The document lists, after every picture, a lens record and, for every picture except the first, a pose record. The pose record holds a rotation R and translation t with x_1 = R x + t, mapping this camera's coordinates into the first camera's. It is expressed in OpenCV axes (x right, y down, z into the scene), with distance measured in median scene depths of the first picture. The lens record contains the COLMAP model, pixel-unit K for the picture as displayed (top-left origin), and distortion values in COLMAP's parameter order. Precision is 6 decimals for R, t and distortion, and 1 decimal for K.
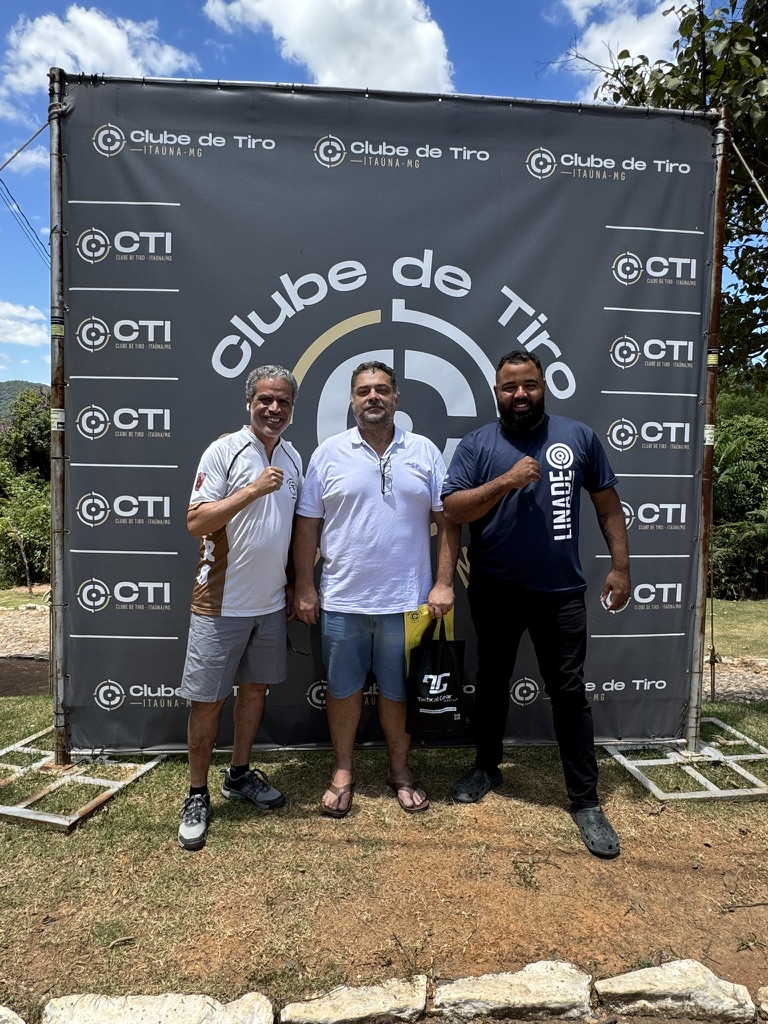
lens RADIAL K [[620.6, 0, 386.6], [0, 620.6, 512.3], [0, 0, 1]] dist [-0.012180, 0.008855]
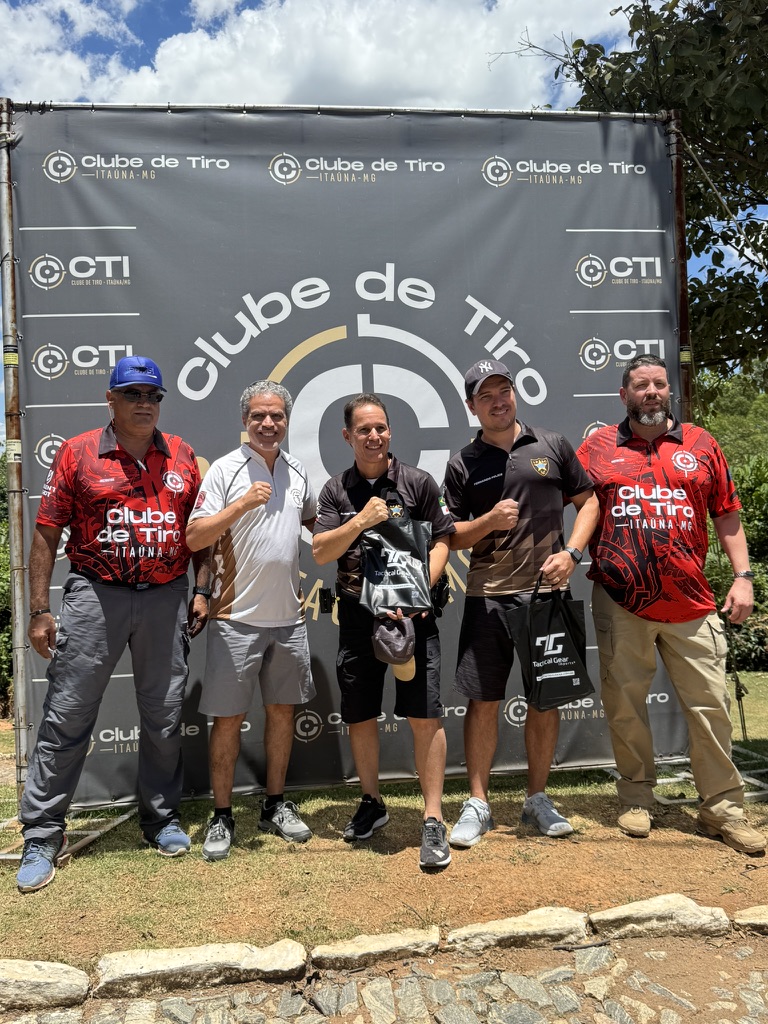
lens RADIAL K [[947.3, 0, 371.3], [0, 947.3, 526.7], [0, 0, 1]] dist [0.068215, 0.000000]
pose [[0.996848, -0.056794, 0.055393, -0.071605], [0.060816, 0.995413, -0.073849, 0.109148], [-0.050945, 0.076985, 0.995730, -0.492079]]
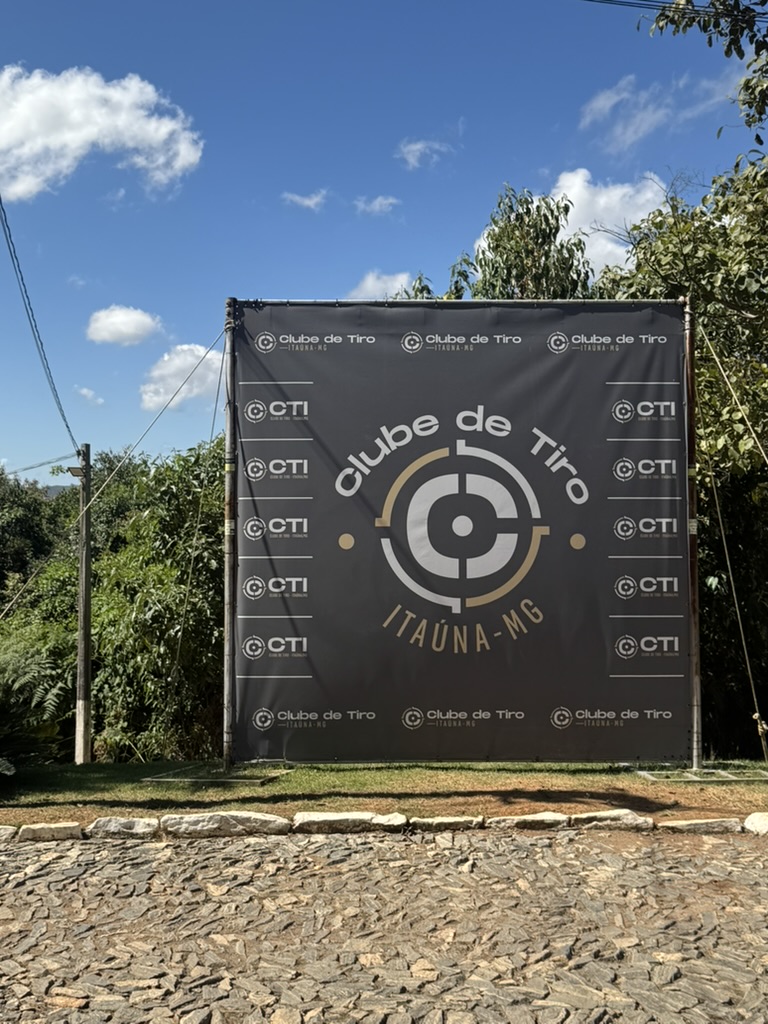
lens RADIAL K [[1324.1, 0, 363.2], [0, 1324.1, 523.4], [0, 0, 1]] dist [0.094760, 0.000000]
pose [[0.997488, -0.023595, -0.066789, -0.006385], [0.015317, 0.992430, -0.121855, 0.229952], [0.069158, 0.120526, 0.990298, -2.095525]]
